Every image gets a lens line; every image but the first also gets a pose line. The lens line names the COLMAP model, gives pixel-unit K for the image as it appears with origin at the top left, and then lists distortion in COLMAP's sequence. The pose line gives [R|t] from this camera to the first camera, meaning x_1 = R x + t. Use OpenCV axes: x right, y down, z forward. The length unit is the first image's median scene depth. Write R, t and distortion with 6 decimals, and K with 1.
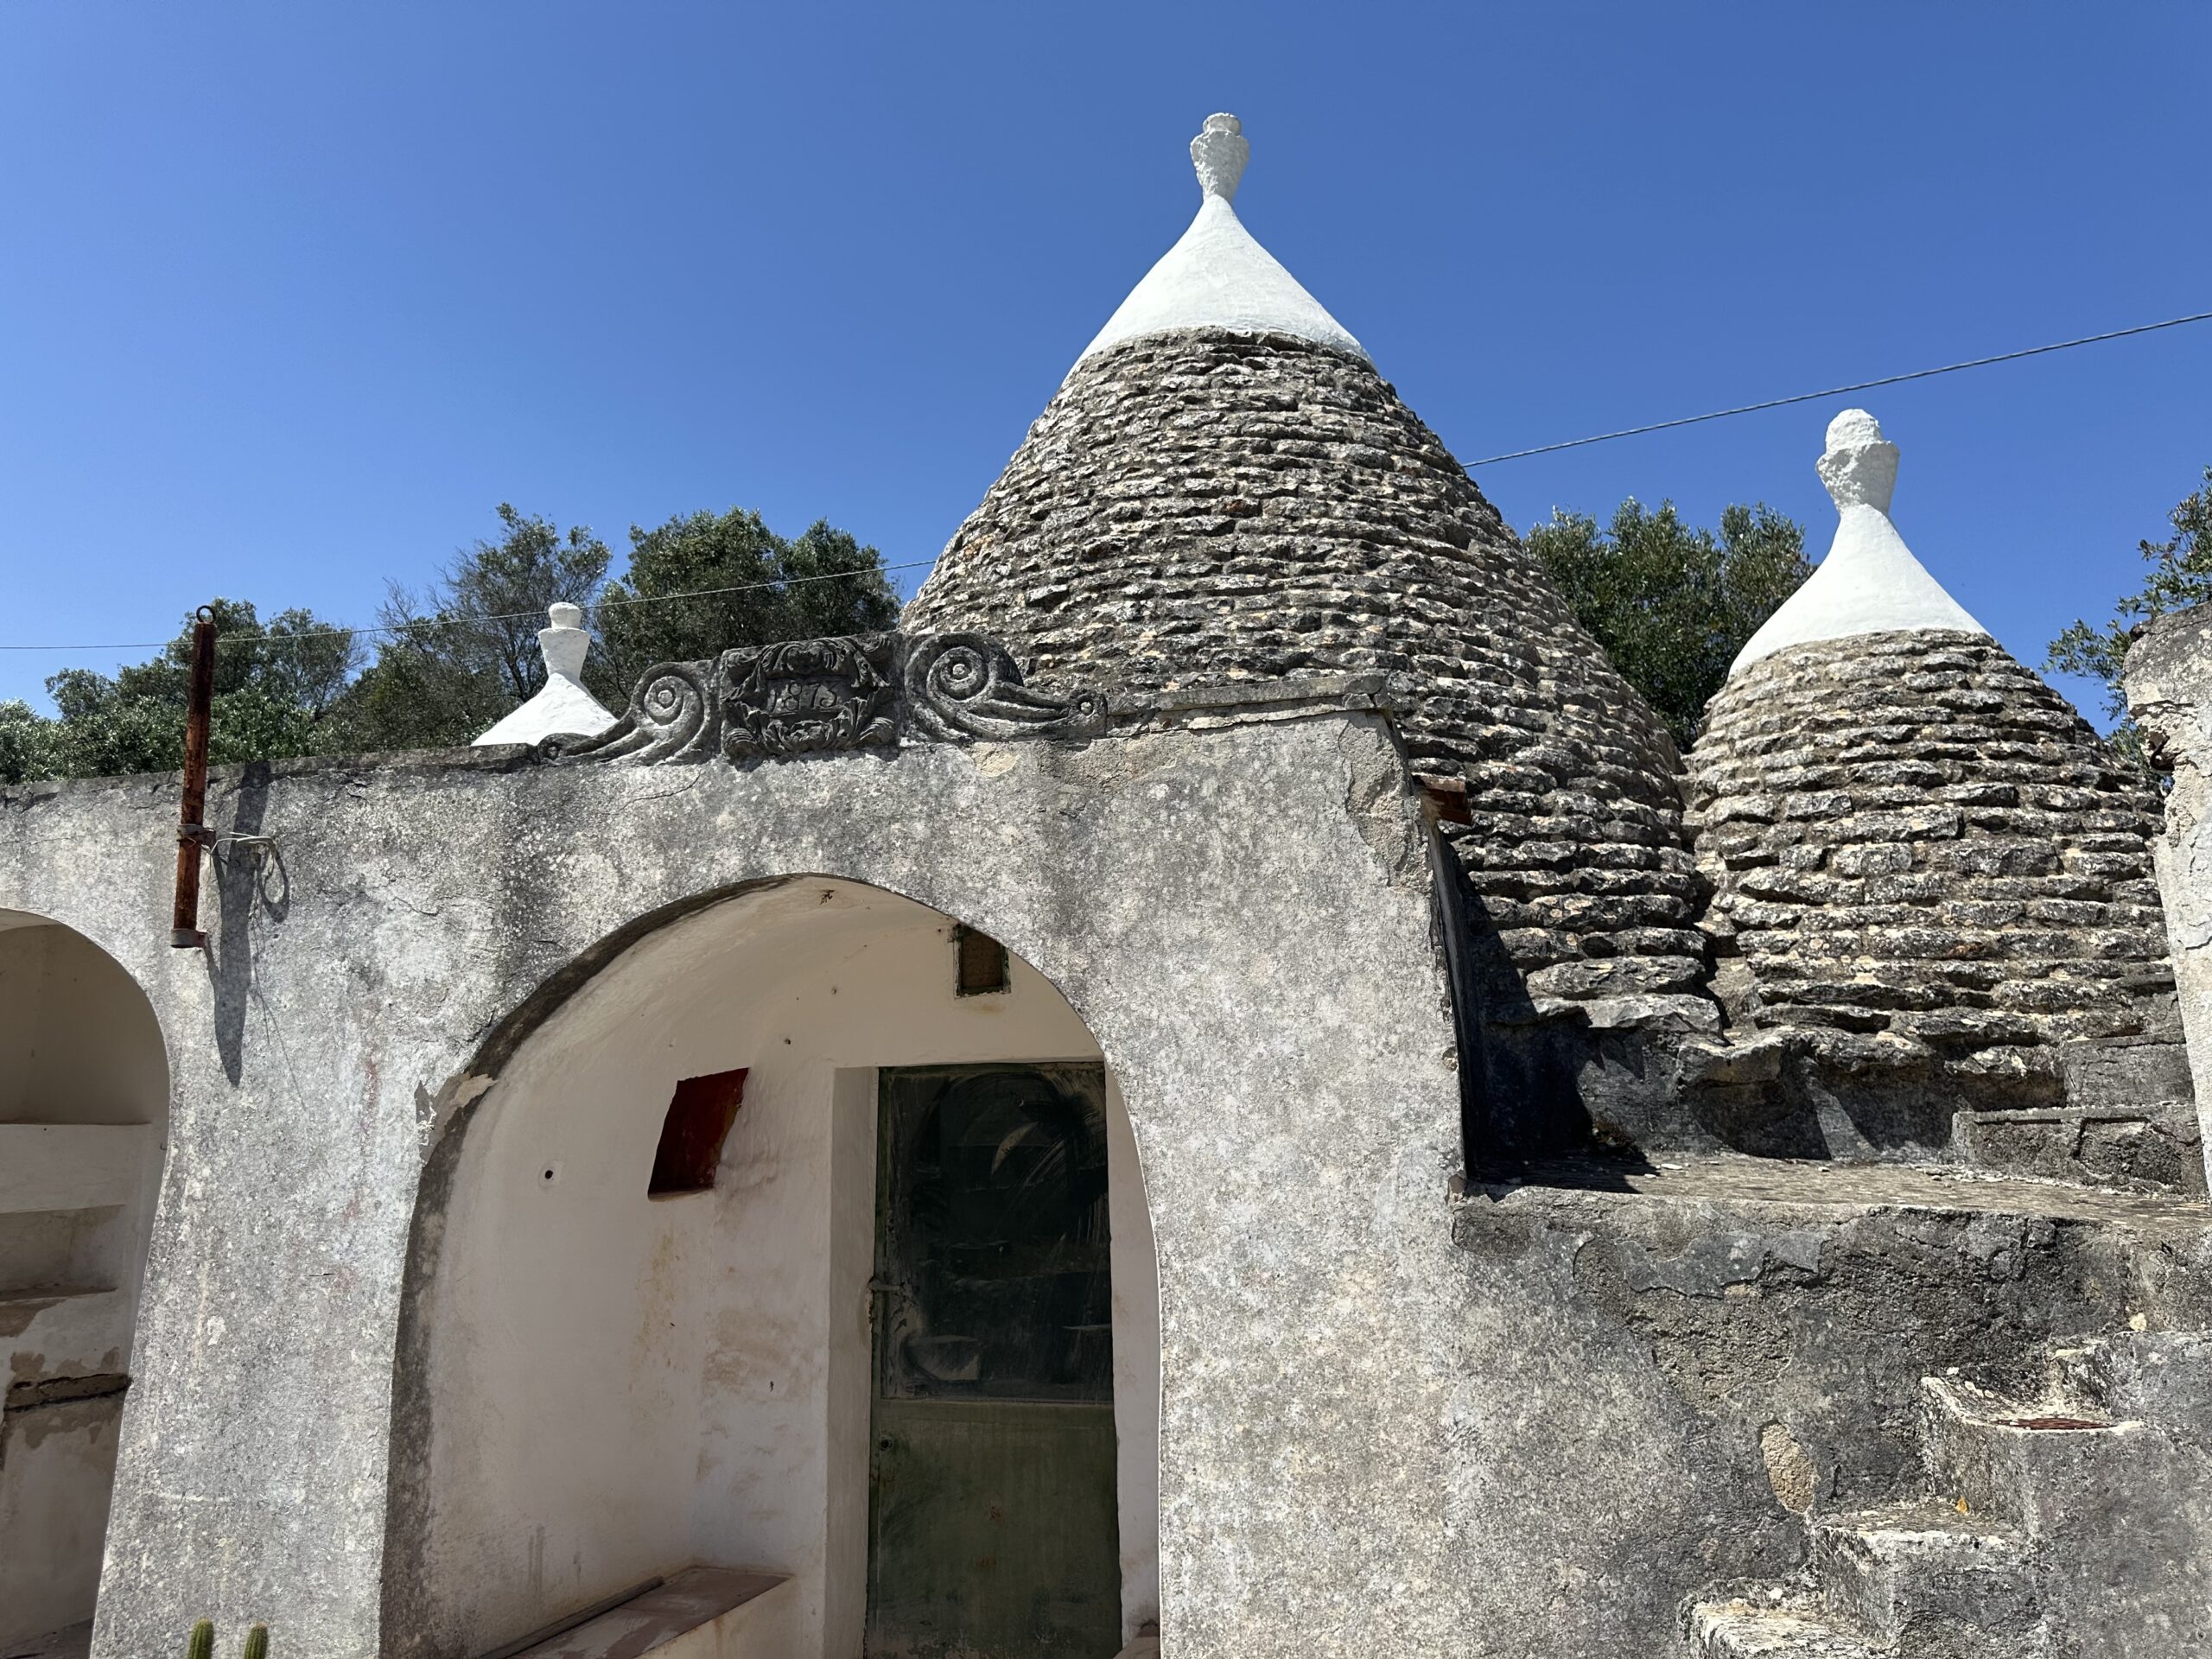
lens RADIAL K [[1545.2, 0, 1118.5], [0, 1545.2, 834.9], [0, 0, 1]] dist [0.163875, -0.307950]
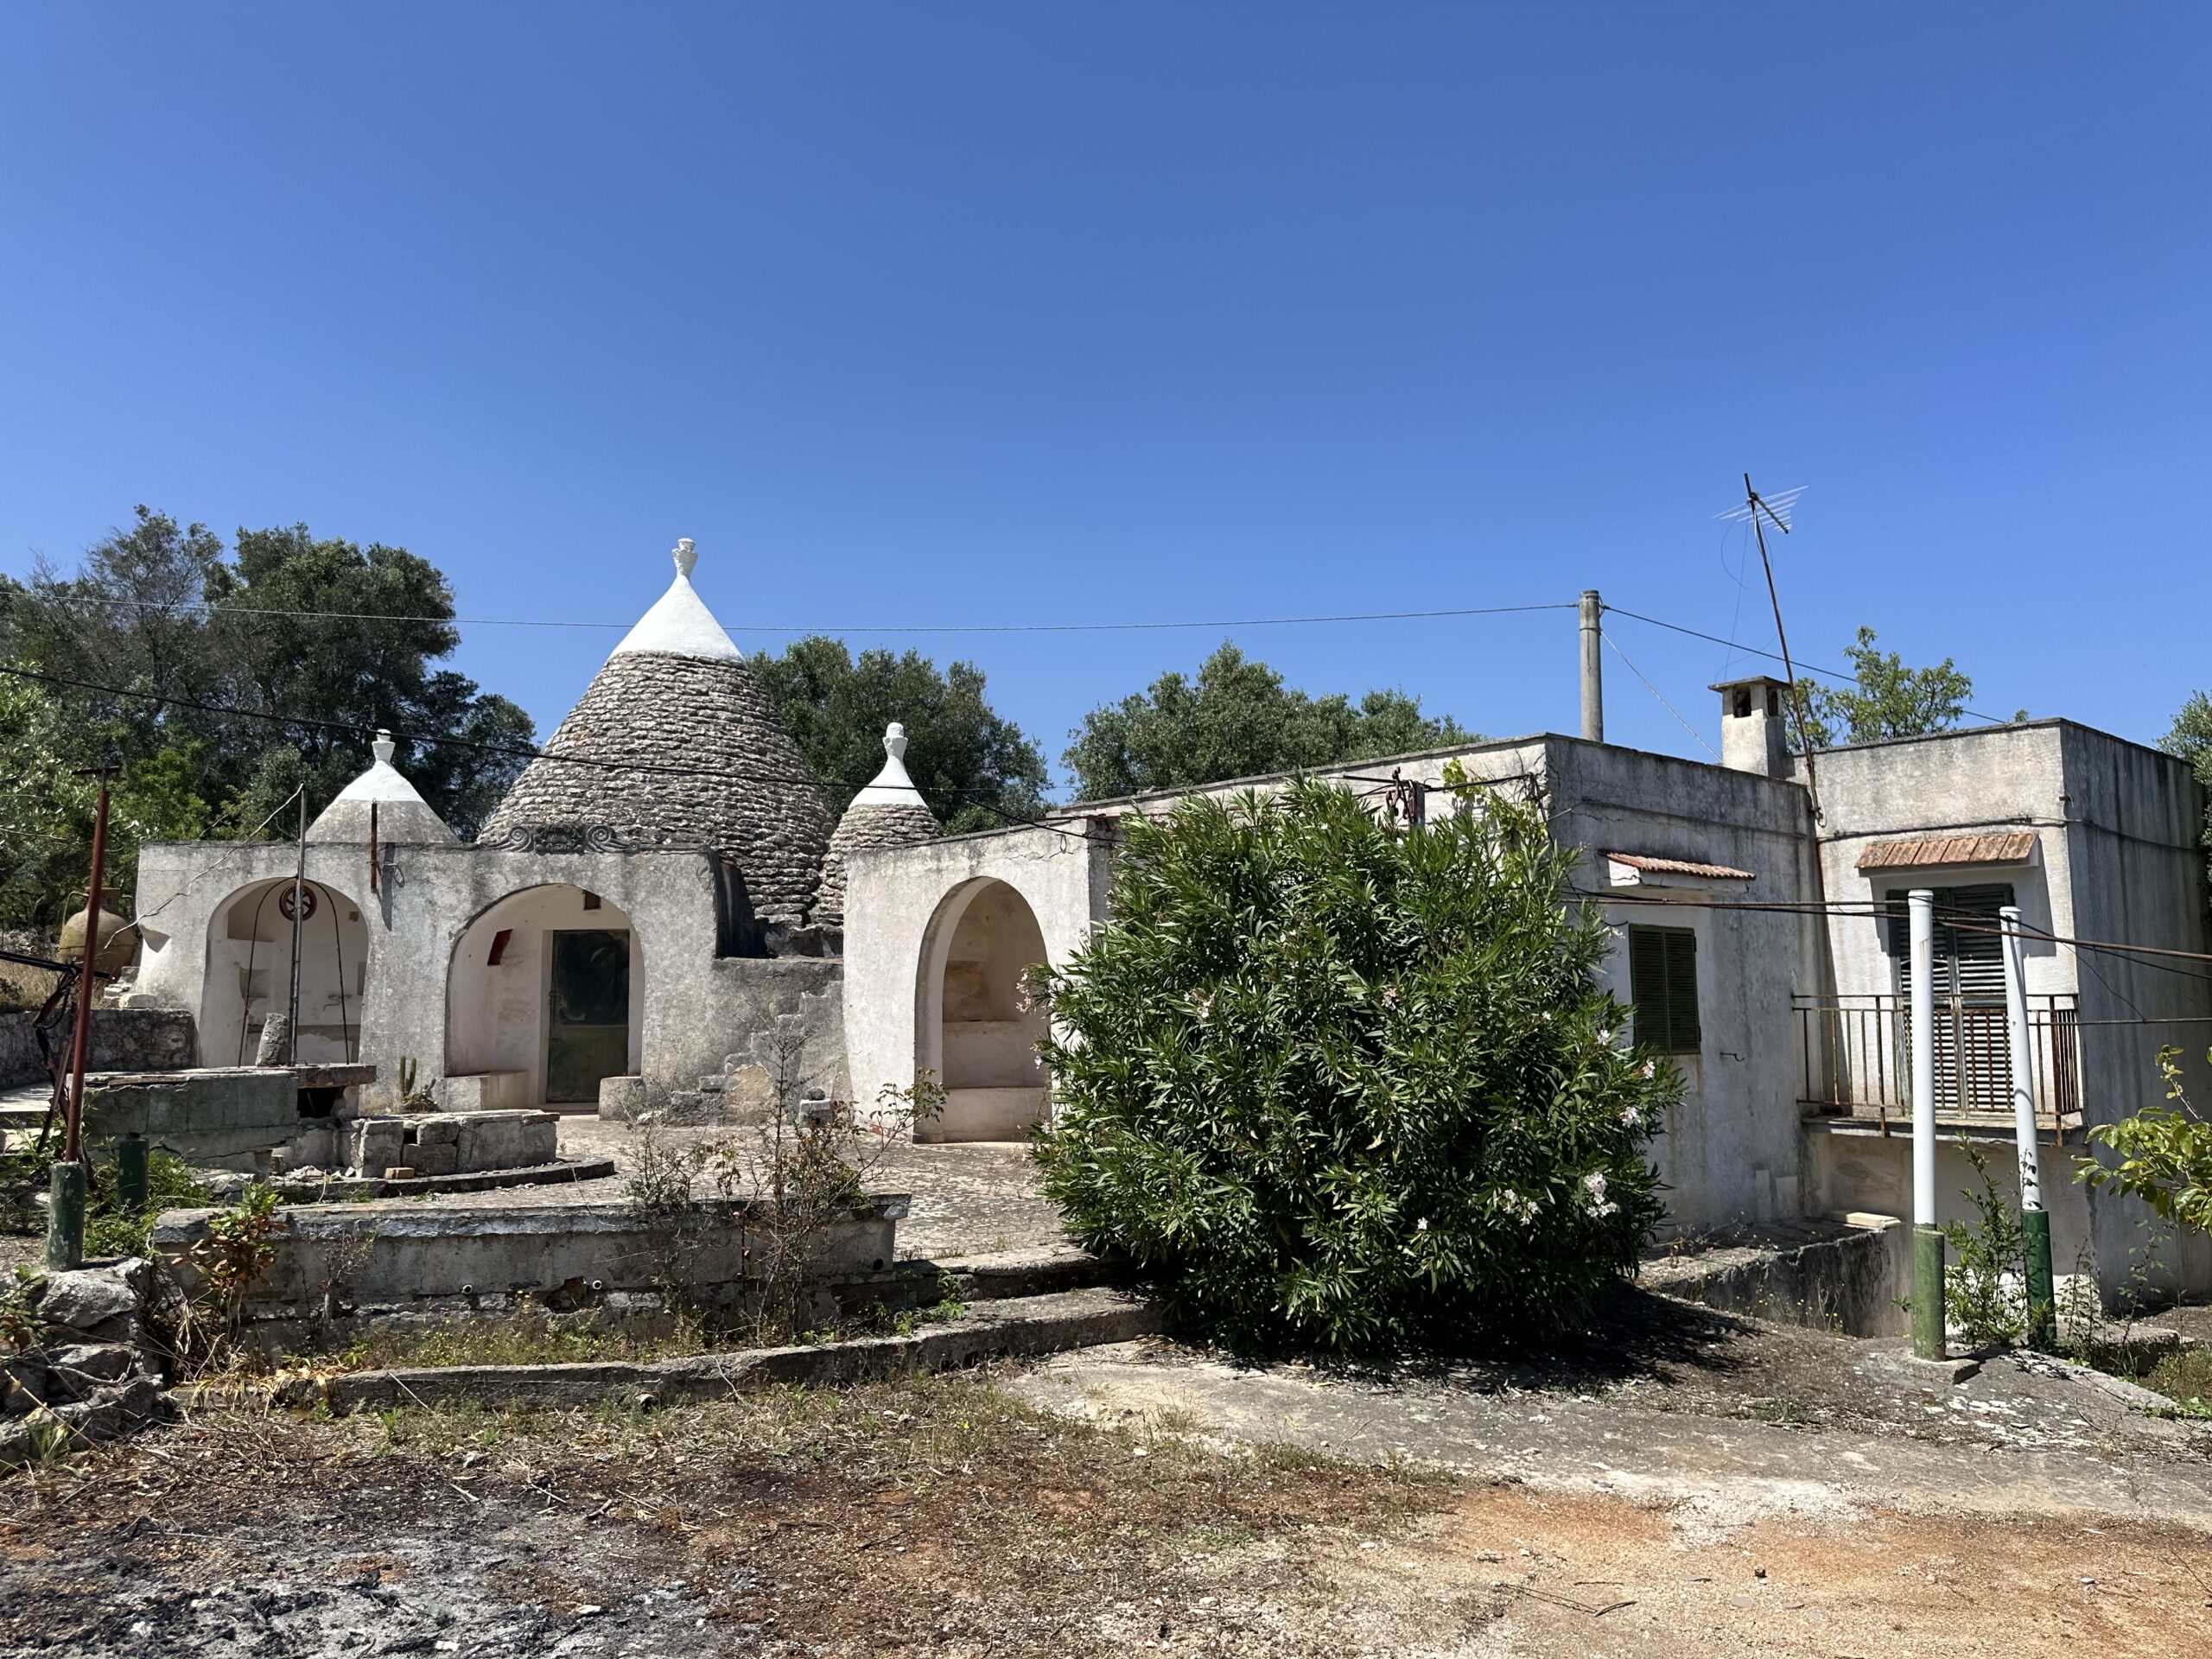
lens RADIAL K [[1545.2, 0, 1118.5], [0, 1545.2, 834.9], [0, 0, 1]] dist [0.163875, -0.307950]
pose [[0.943997, 0.044992, 0.326872, -0.111506], [-0.071304, 0.995068, 0.068956, -0.328275], [-0.322158, -0.088402, 0.942550, -2.247908]]
